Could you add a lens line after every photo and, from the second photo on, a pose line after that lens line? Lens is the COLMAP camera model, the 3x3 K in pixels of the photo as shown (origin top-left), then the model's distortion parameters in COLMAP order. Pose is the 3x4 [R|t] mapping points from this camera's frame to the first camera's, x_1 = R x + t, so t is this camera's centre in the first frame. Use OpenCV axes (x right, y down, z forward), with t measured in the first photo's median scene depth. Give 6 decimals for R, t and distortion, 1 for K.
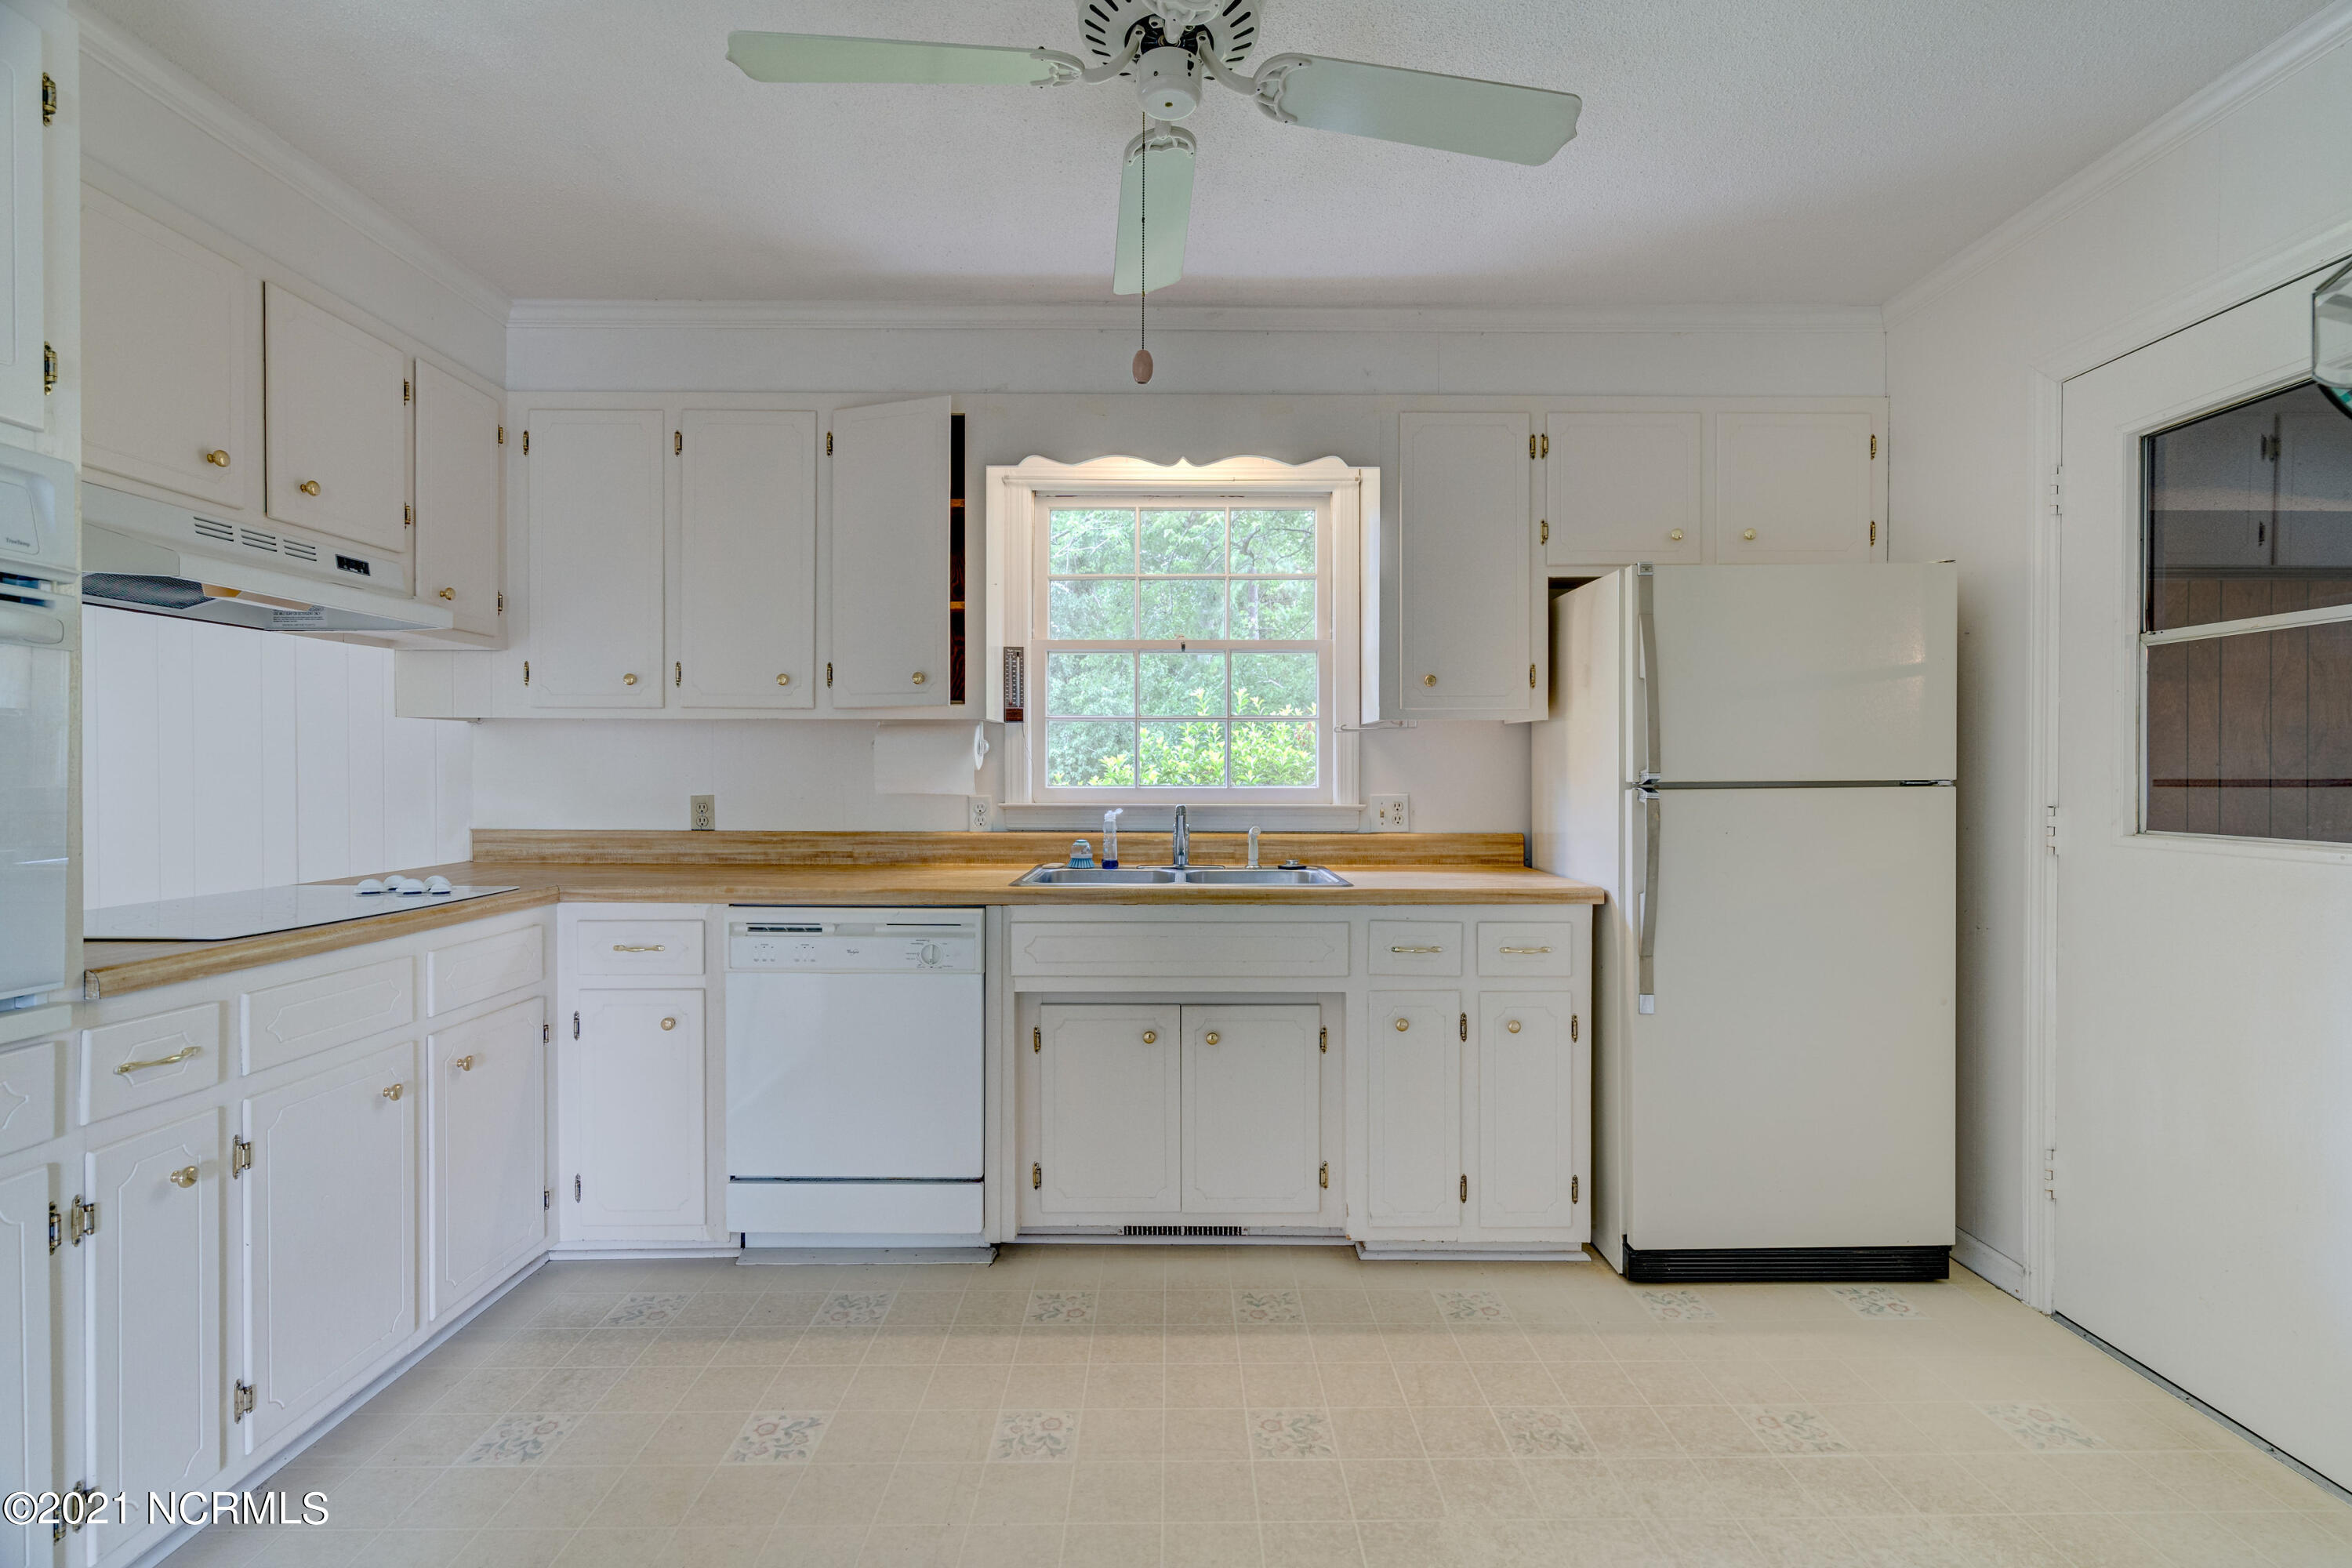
lens RADIAL K [[1080.2, 0, 1176.0], [0, 1080.2, 784.0], [0, 0, 1]] dist [-0.003860, 0.000745]
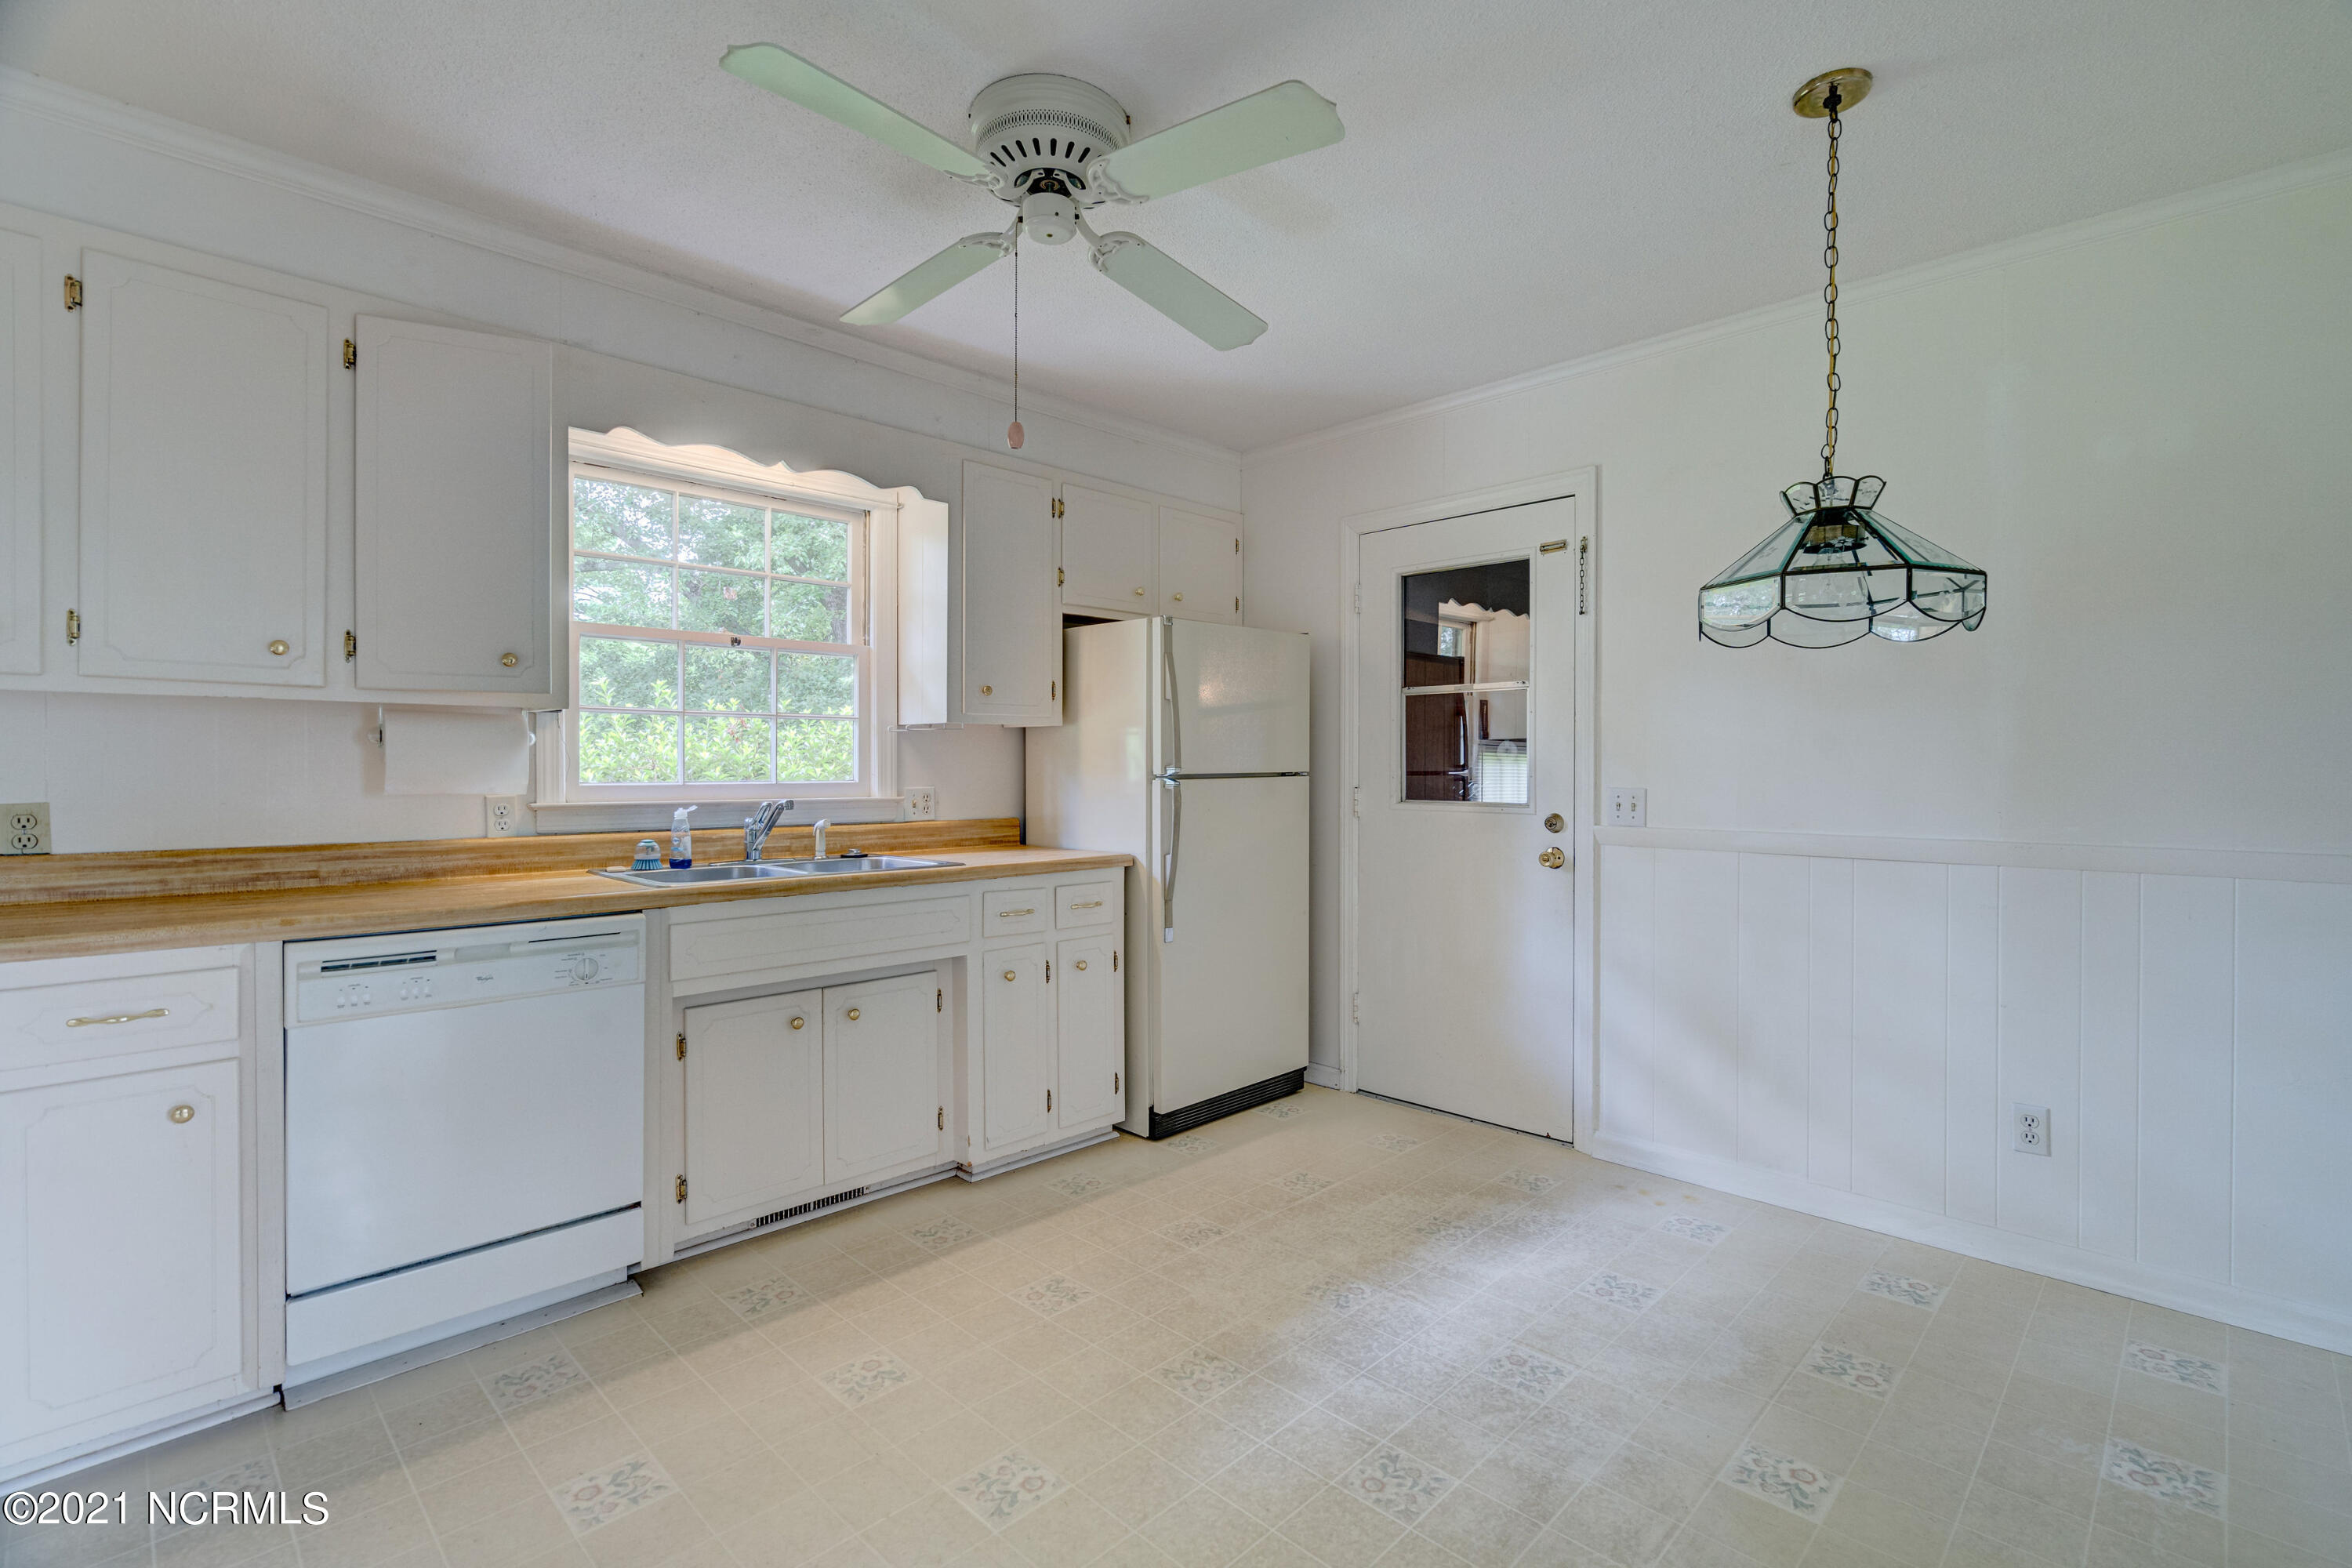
lens RADIAL K [[1111.3, 0, 1176.0], [0, 1111.3, 784.0], [0, 0, 1]] dist [0.002174, 0.000576]
pose [[0.700394, -0.011866, 0.713658, -0.527966], [0.009473, 0.999928, 0.007329, 0.000280], [-0.713694, 0.001627, 0.700456, -0.006570]]
